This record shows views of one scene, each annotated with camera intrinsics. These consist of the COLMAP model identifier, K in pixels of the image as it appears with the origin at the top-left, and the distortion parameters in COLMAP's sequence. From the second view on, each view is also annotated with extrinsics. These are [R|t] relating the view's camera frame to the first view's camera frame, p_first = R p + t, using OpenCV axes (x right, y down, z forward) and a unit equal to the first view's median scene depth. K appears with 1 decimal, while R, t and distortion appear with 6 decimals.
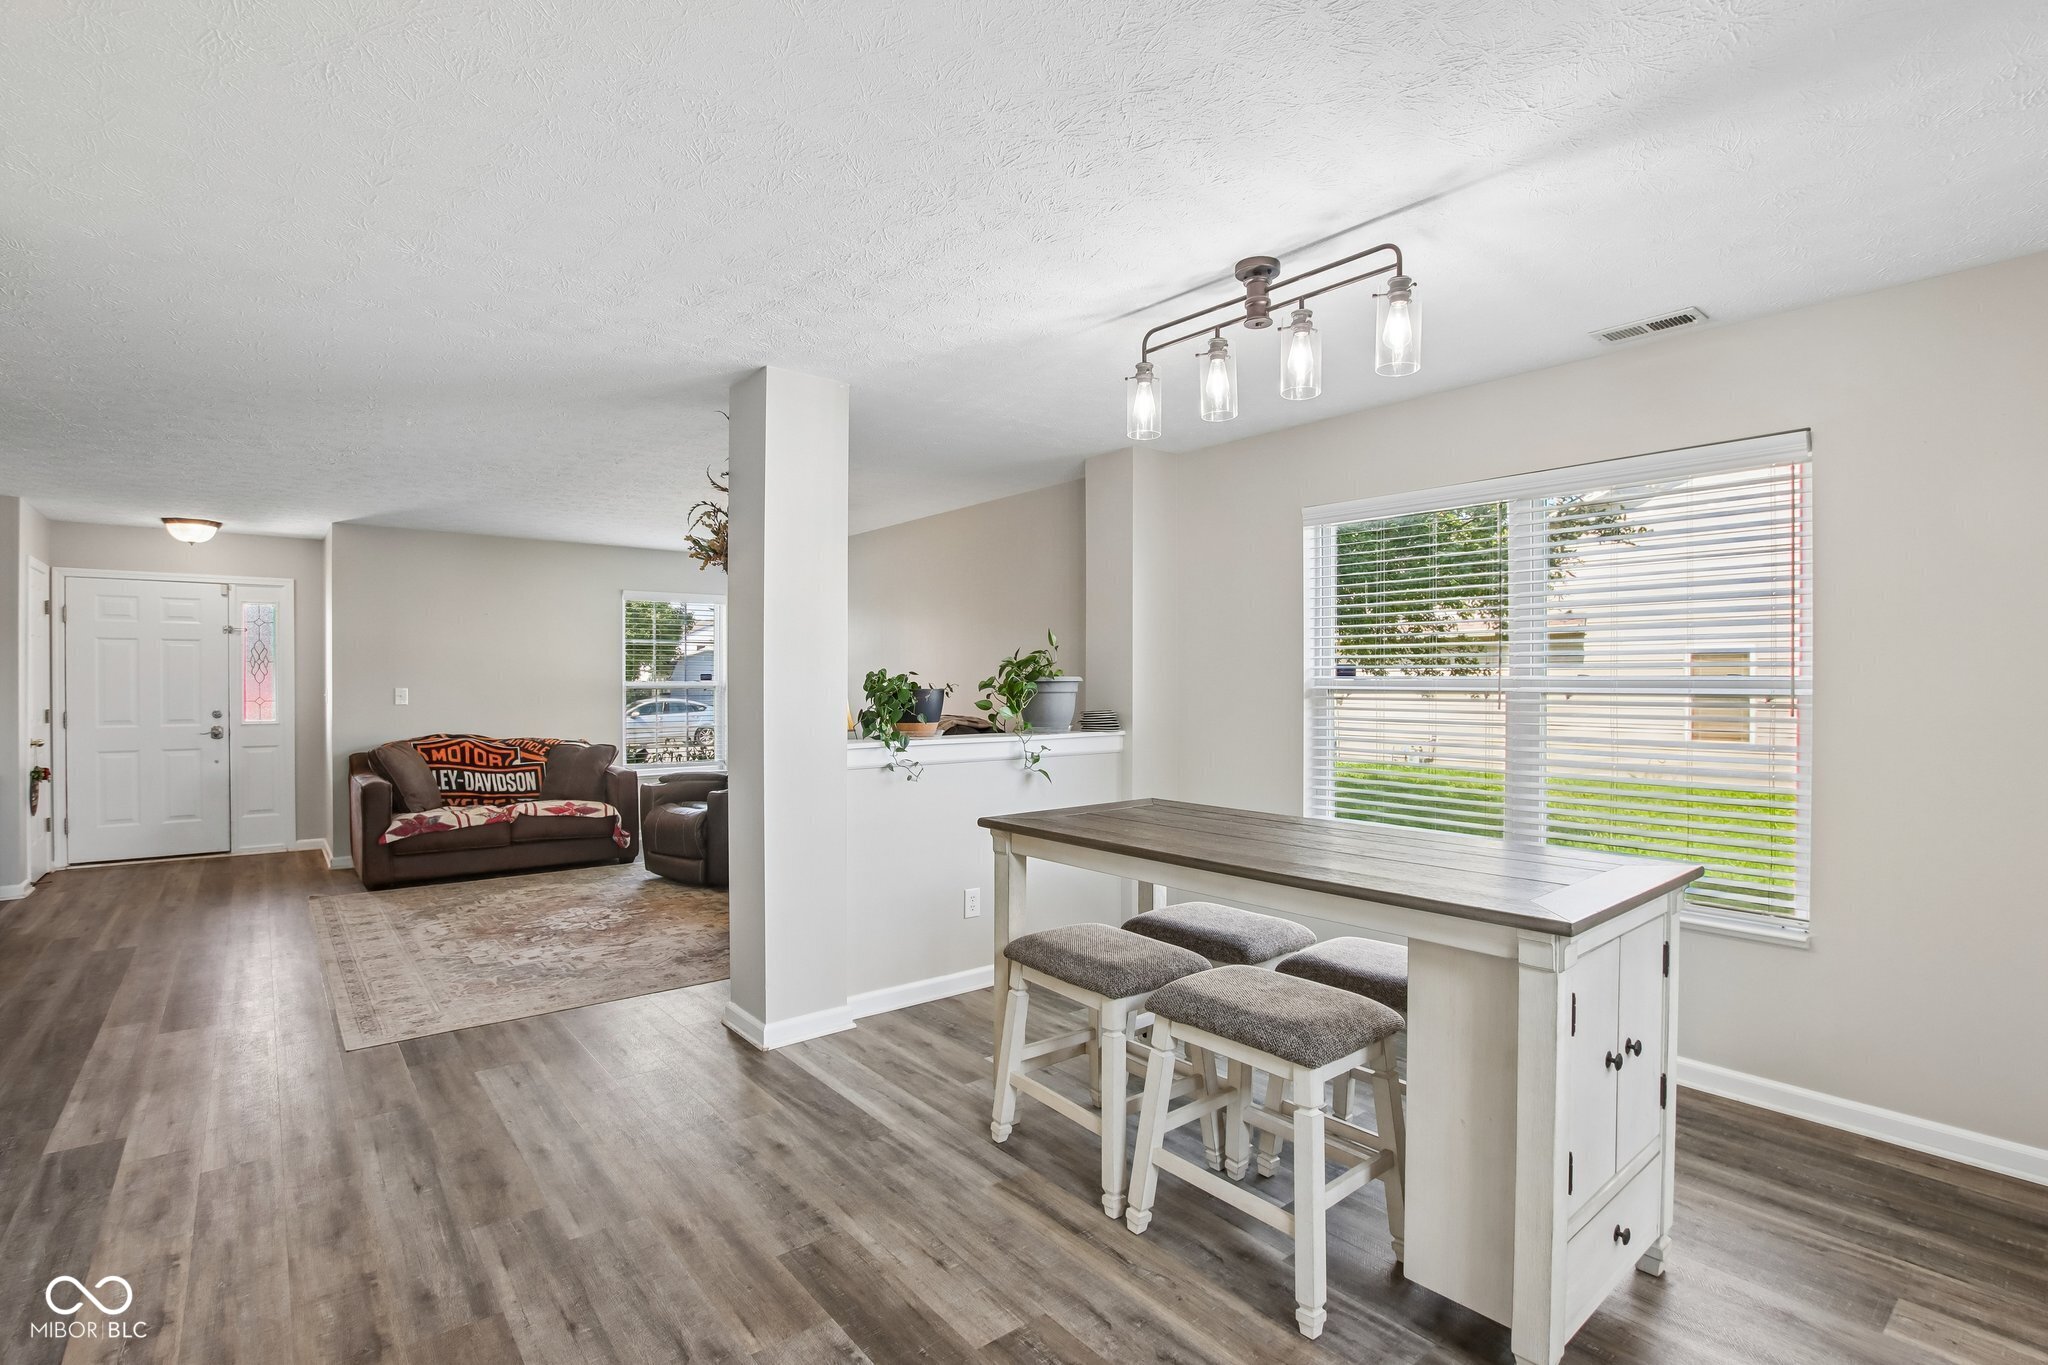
lens RADIAL K [[968.2, 0, 1030.0], [0, 968.2, 694.9], [0, 0, 1]] dist [-0.033816, 0.005455]
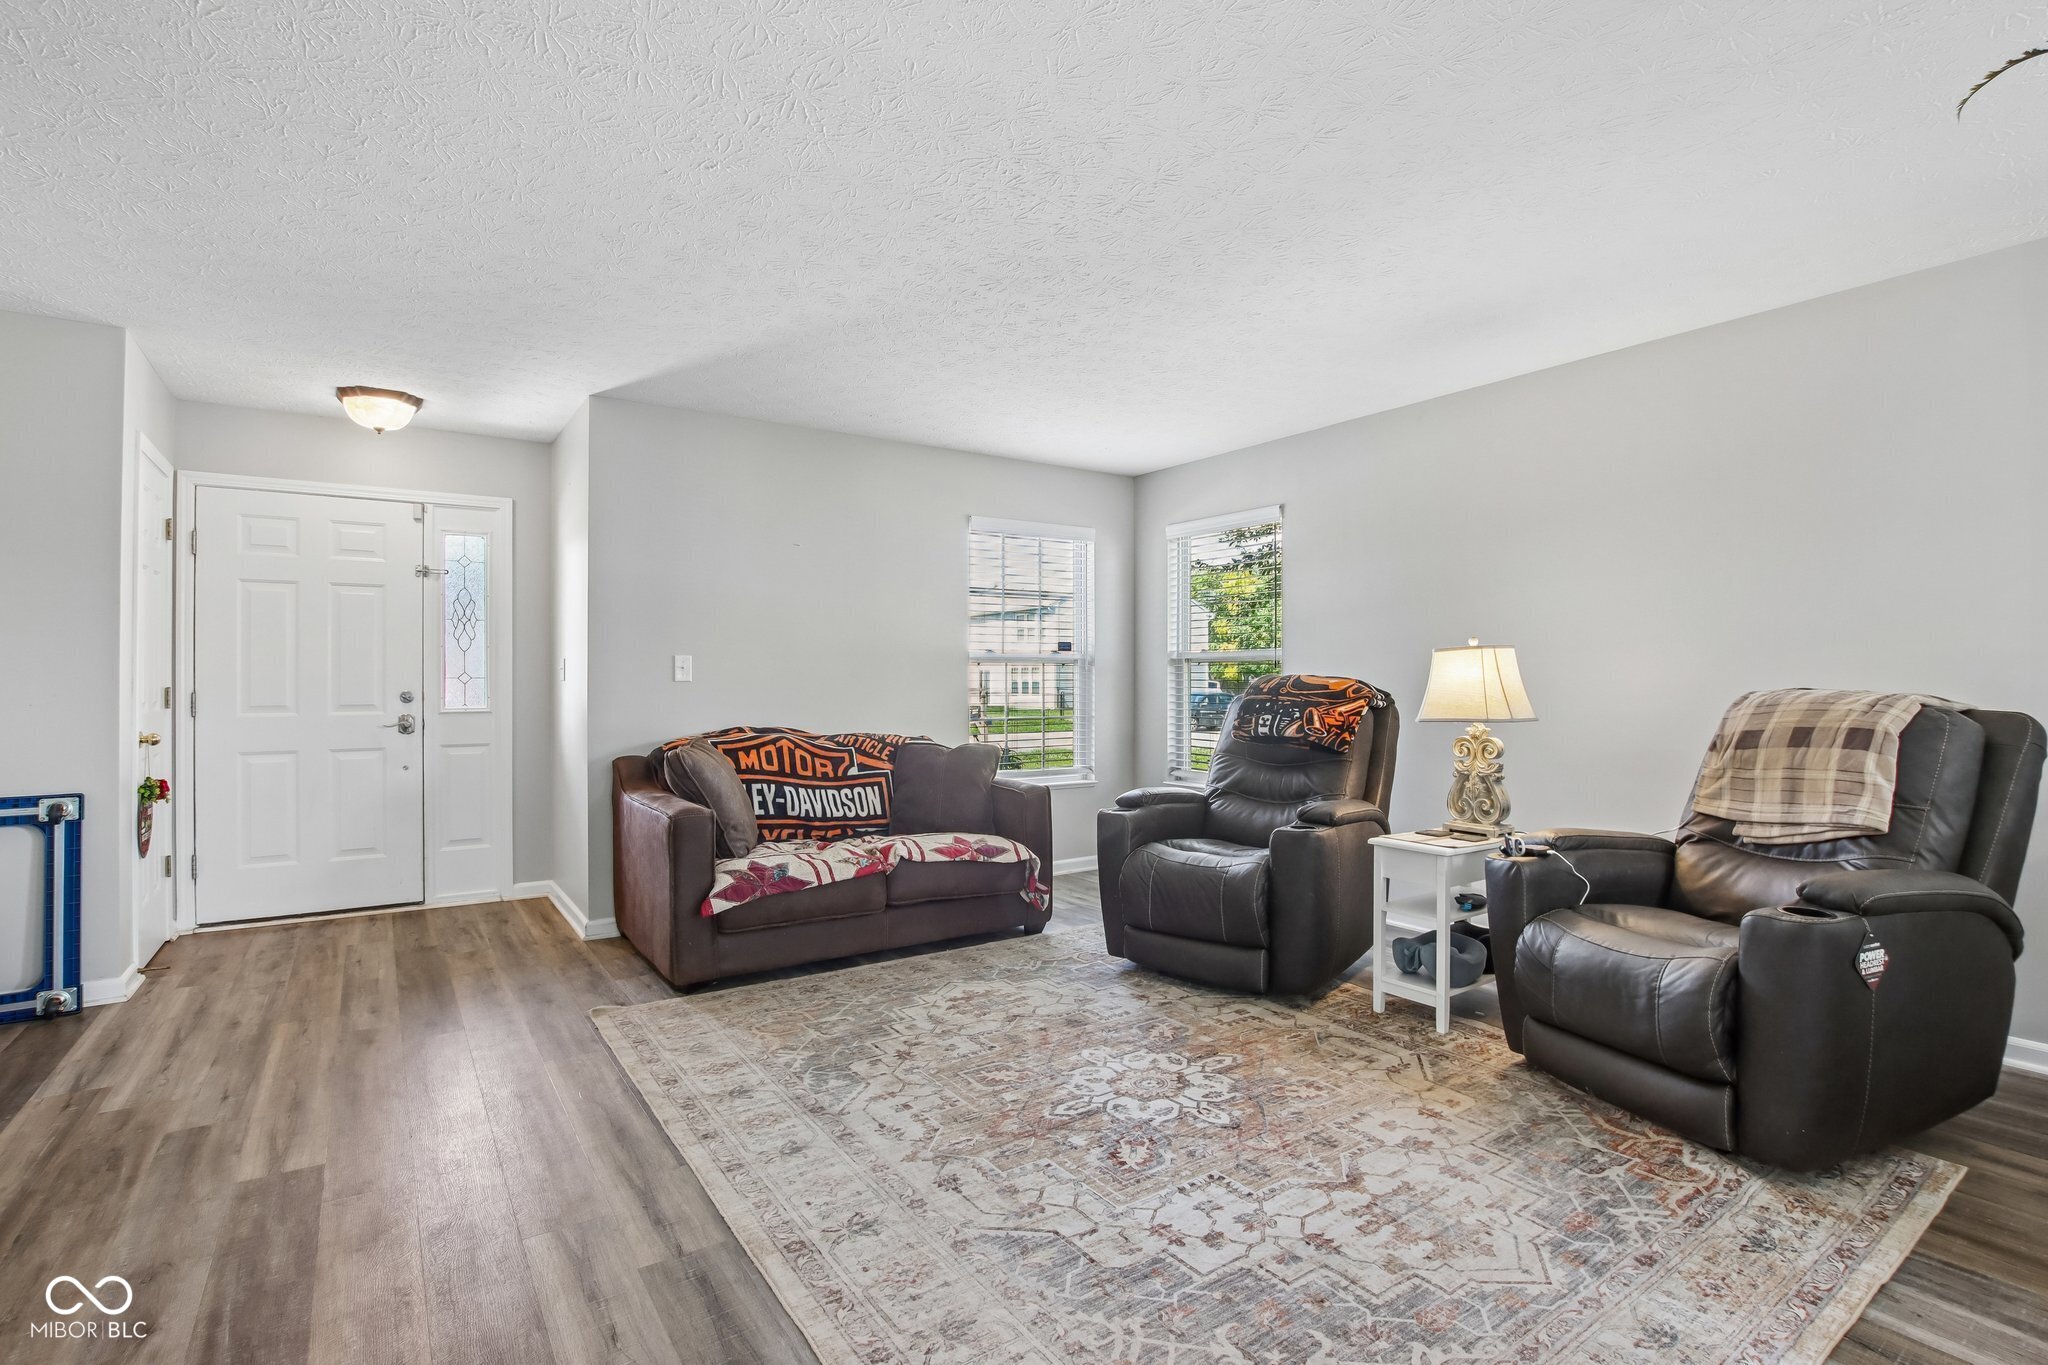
lens RADIAL K [[964.6, 0, 1024.0], [0, 964.6, 682.5], [0, 0, 1]] dist [-0.034203, 0.004861]
pose [[0.996634, -0.002288, -0.081950, -0.397403], [0.001330, 0.999930, -0.011745, 0.020070], [0.081971, 0.011596, 0.996567, 0.393955]]
